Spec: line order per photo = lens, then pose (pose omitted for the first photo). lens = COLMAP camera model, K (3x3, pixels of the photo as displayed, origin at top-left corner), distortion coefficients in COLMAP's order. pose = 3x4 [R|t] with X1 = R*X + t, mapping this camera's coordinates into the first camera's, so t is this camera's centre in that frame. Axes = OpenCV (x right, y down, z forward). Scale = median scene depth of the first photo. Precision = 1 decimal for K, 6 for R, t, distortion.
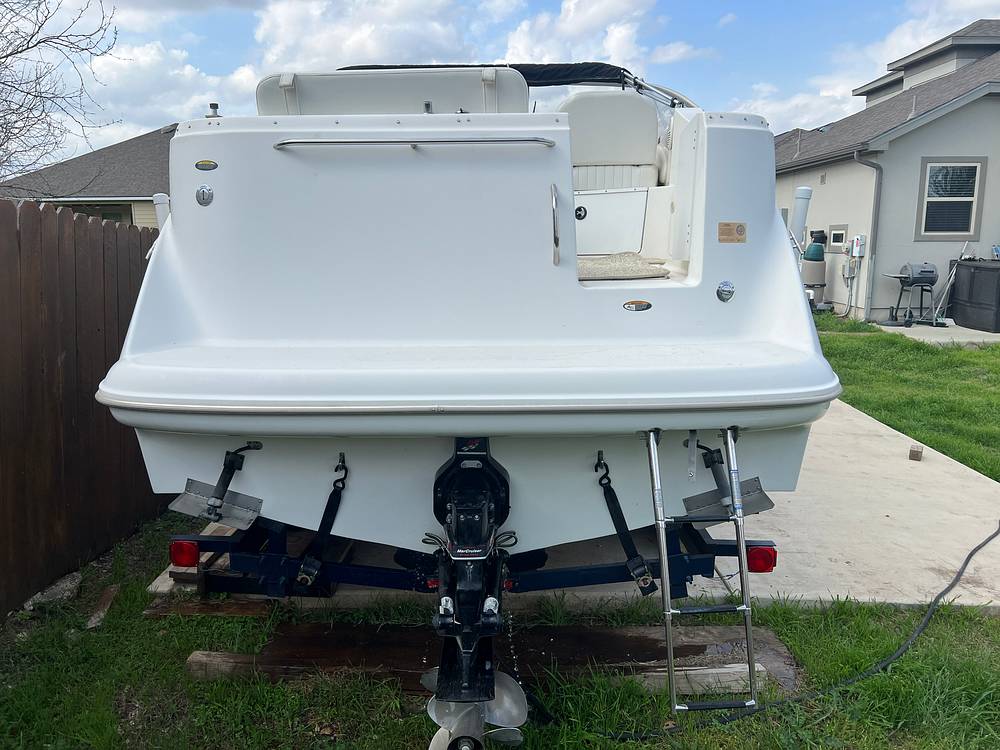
lens RADIAL K [[762.6, 0, 500.0], [0, 762.6, 375.0], [0, 0, 1]] dist [0.020892, -0.003809]
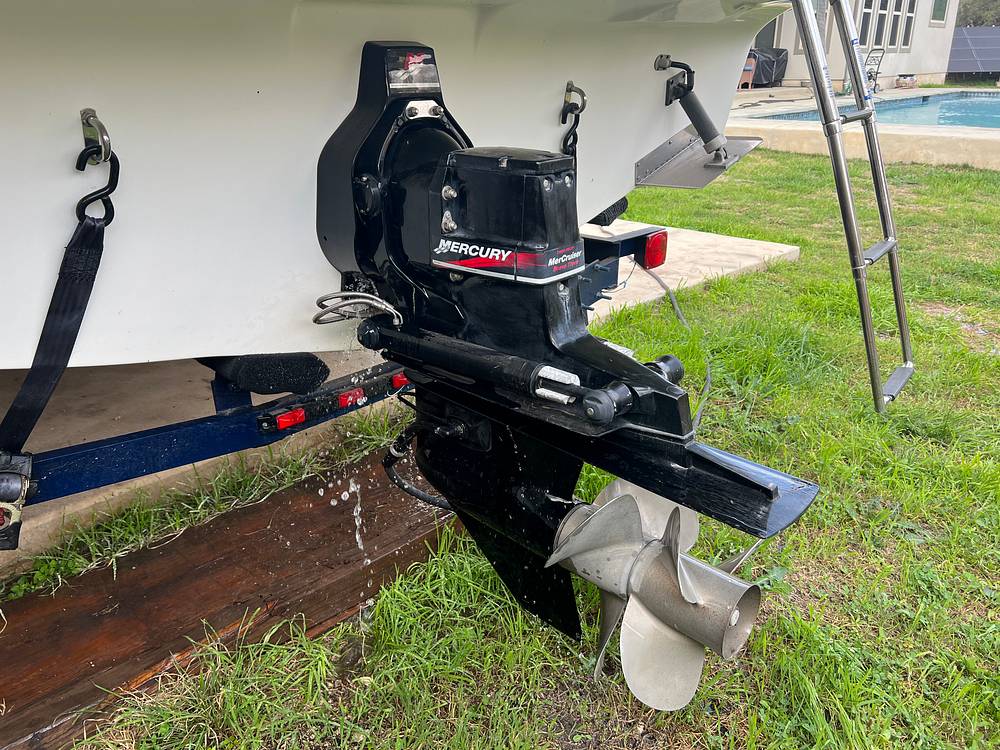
lens RADIAL K [[759.8, 0, 509.5], [0, 759.8, 380.7], [0, 0, 1]] dist [0.057082, -0.060304]
pose [[0.683666, -0.290752, 0.669376, -0.082888], [0.143907, 0.952911, 0.266929, 0.036820], [-0.715466, -0.086162, 0.693314, 0.148369]]
